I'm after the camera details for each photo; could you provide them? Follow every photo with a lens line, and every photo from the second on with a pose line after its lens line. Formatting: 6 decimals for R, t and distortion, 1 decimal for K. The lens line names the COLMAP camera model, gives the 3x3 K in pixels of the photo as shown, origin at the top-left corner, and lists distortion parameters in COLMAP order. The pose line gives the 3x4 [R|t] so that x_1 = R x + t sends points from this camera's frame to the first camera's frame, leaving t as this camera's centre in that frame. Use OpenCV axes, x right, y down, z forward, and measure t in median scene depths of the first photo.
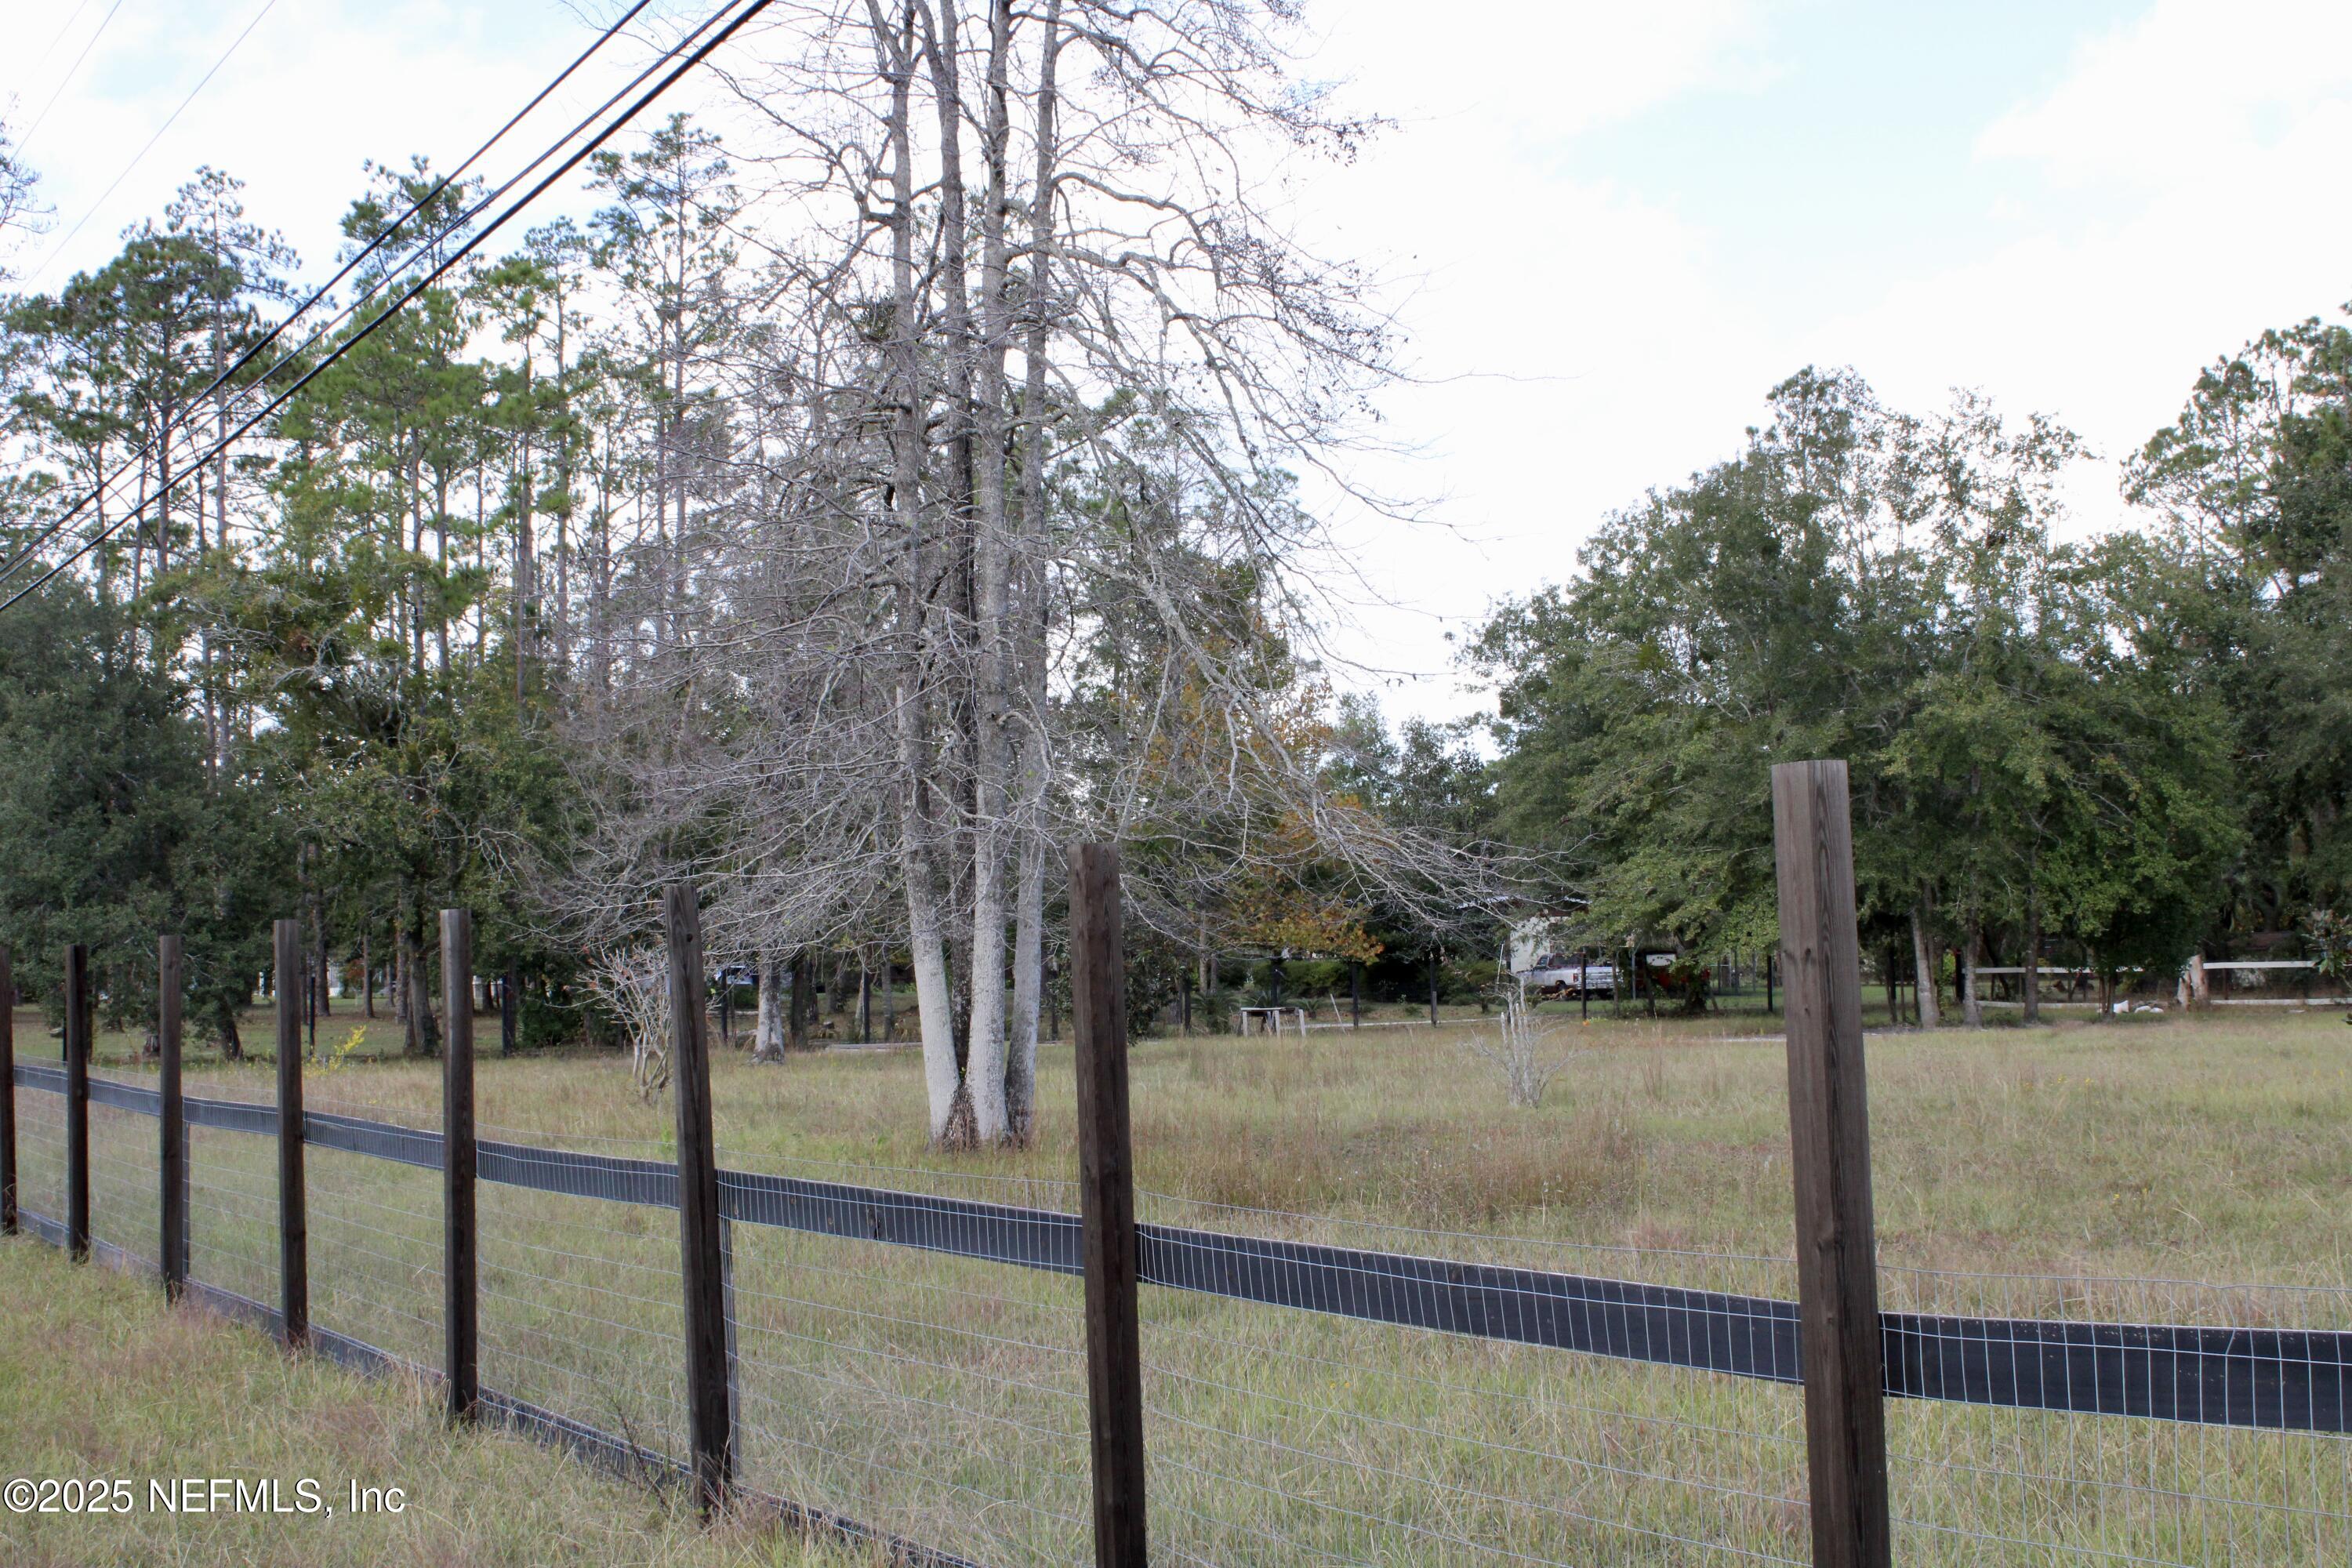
lens RADIAL K [[2961.2, 0, 1210.4], [0, 2961.2, 767.6], [0, 0, 1]] dist [-0.078652, 0.000000]
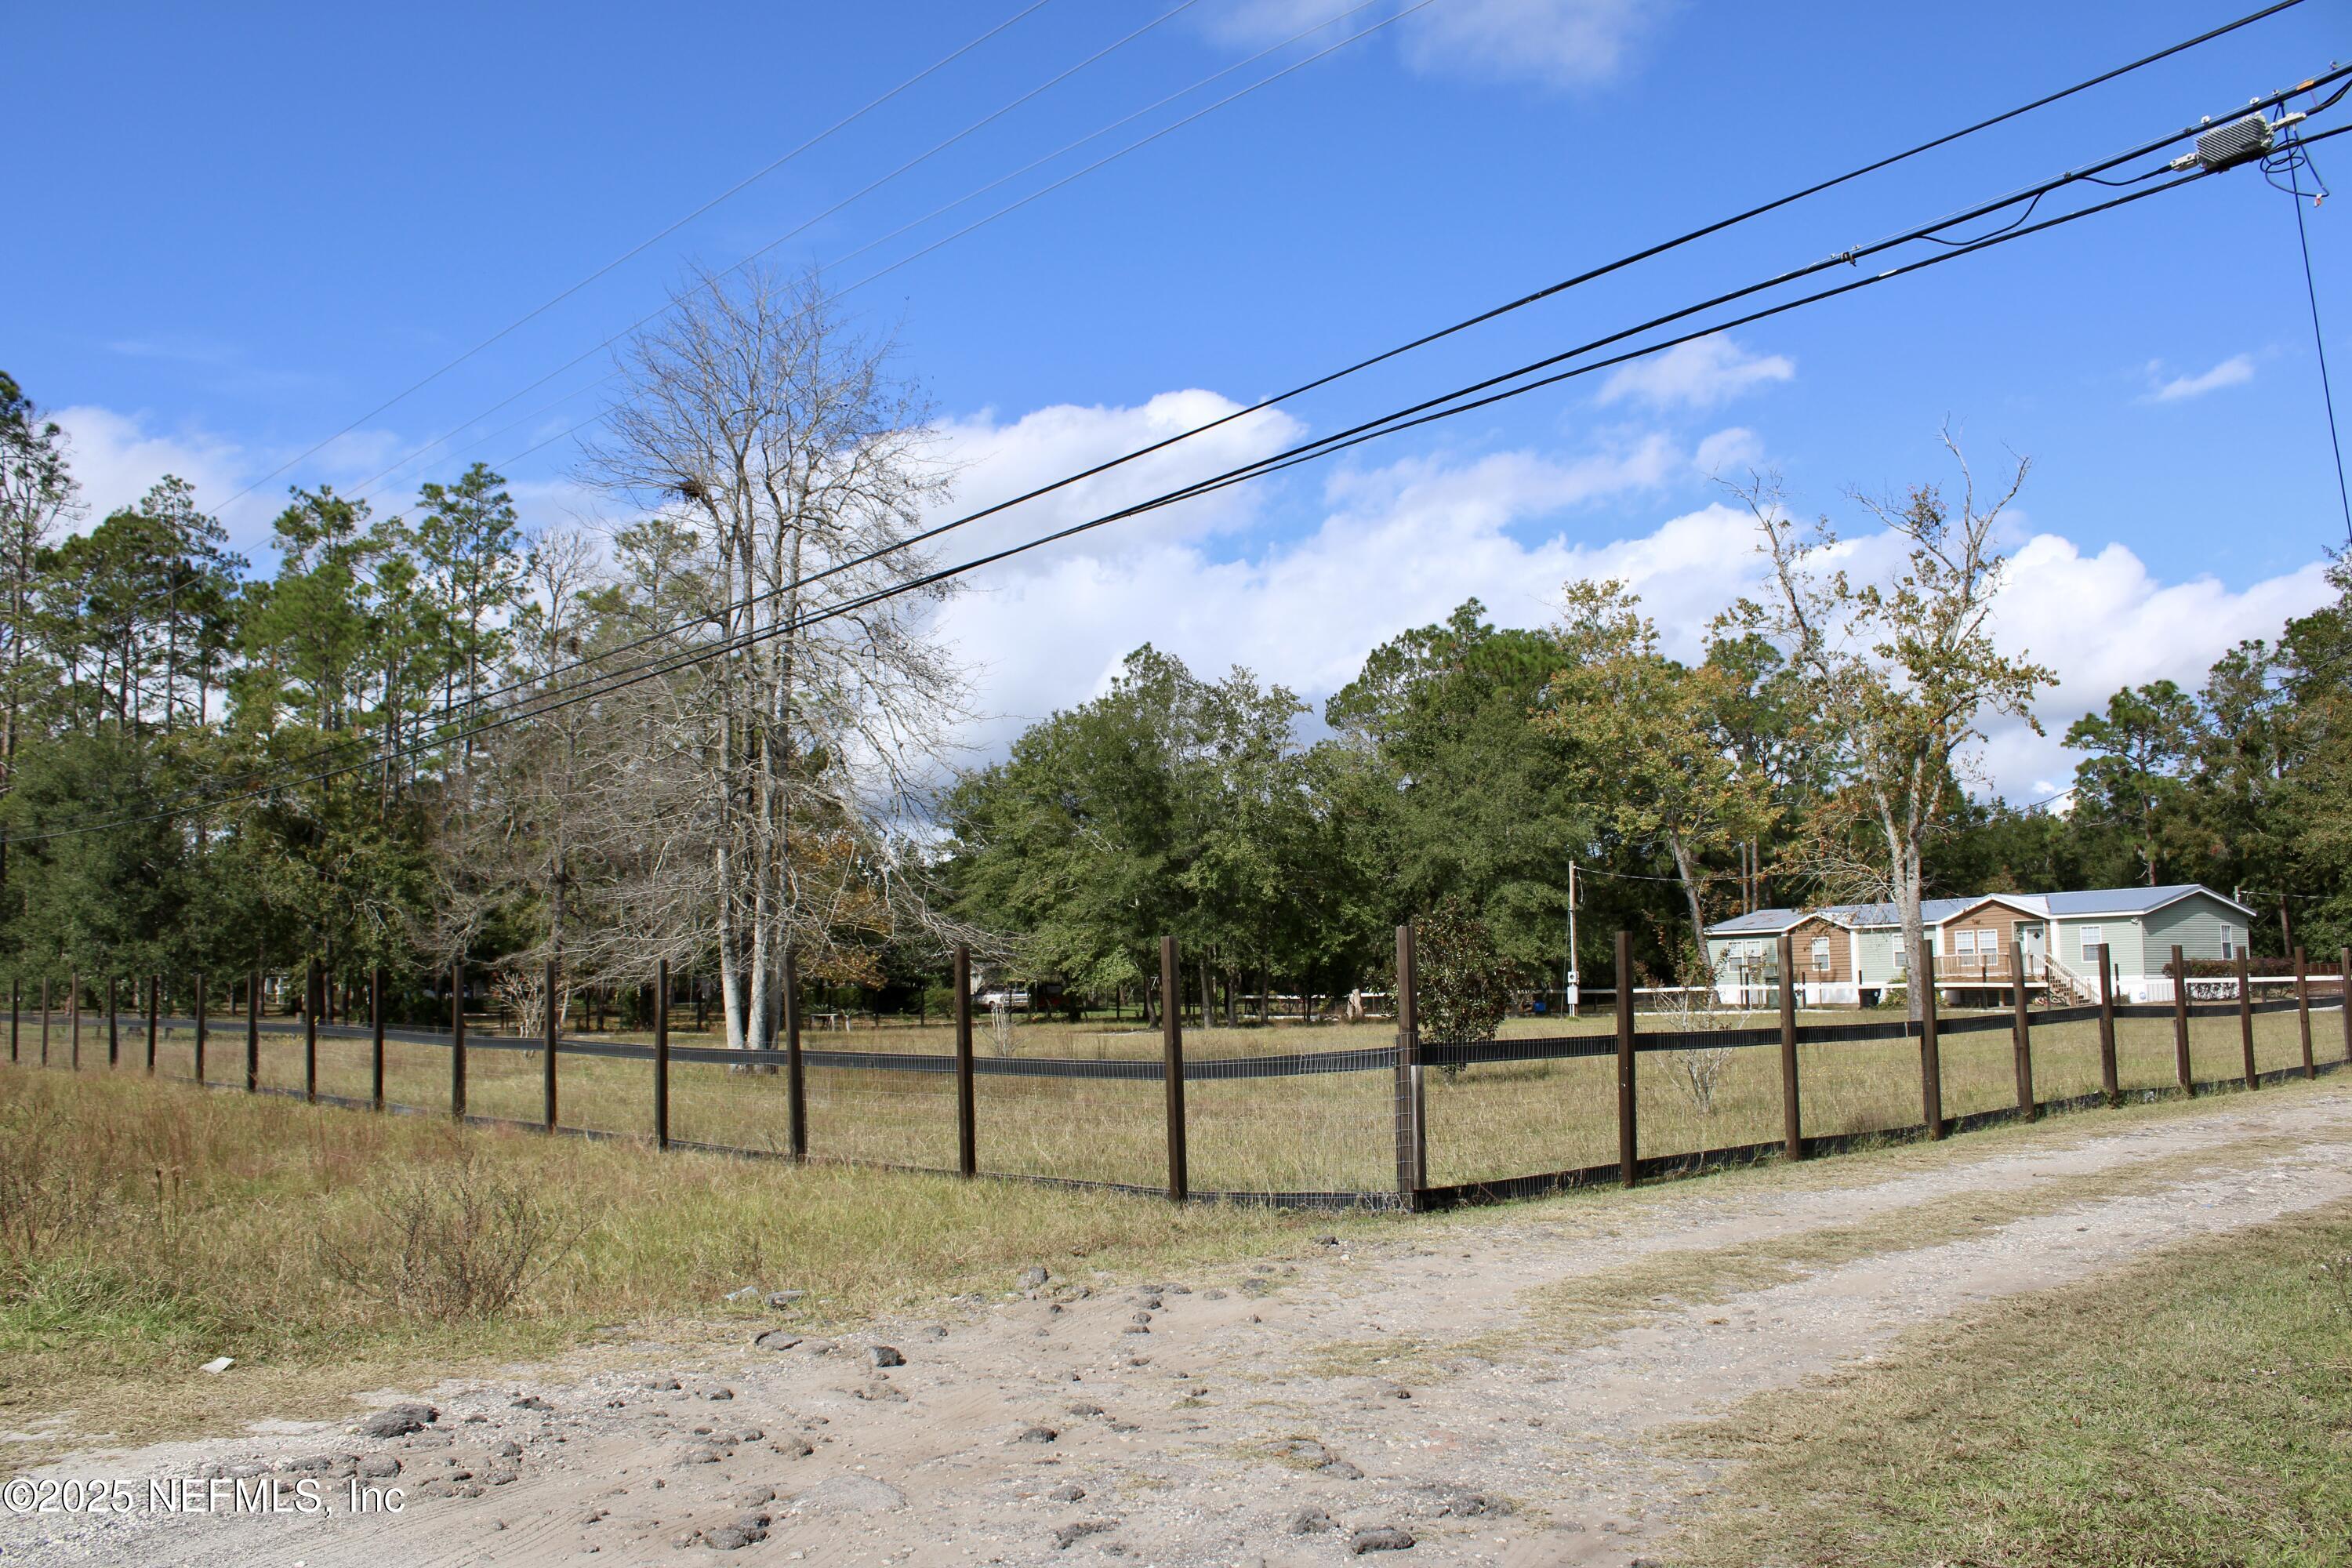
lens RADIAL K [[1944.7, 0, 1178.9], [0, 1944.7, 783.9], [0, 0, 1]] dist [-0.164184, 0.144169]
pose [[0.975480, 0.030707, 0.217934, -0.028440], [-0.021835, 0.998836, -0.043002, -0.007336], [-0.219001, 0.037189, 0.975016, -0.123827]]
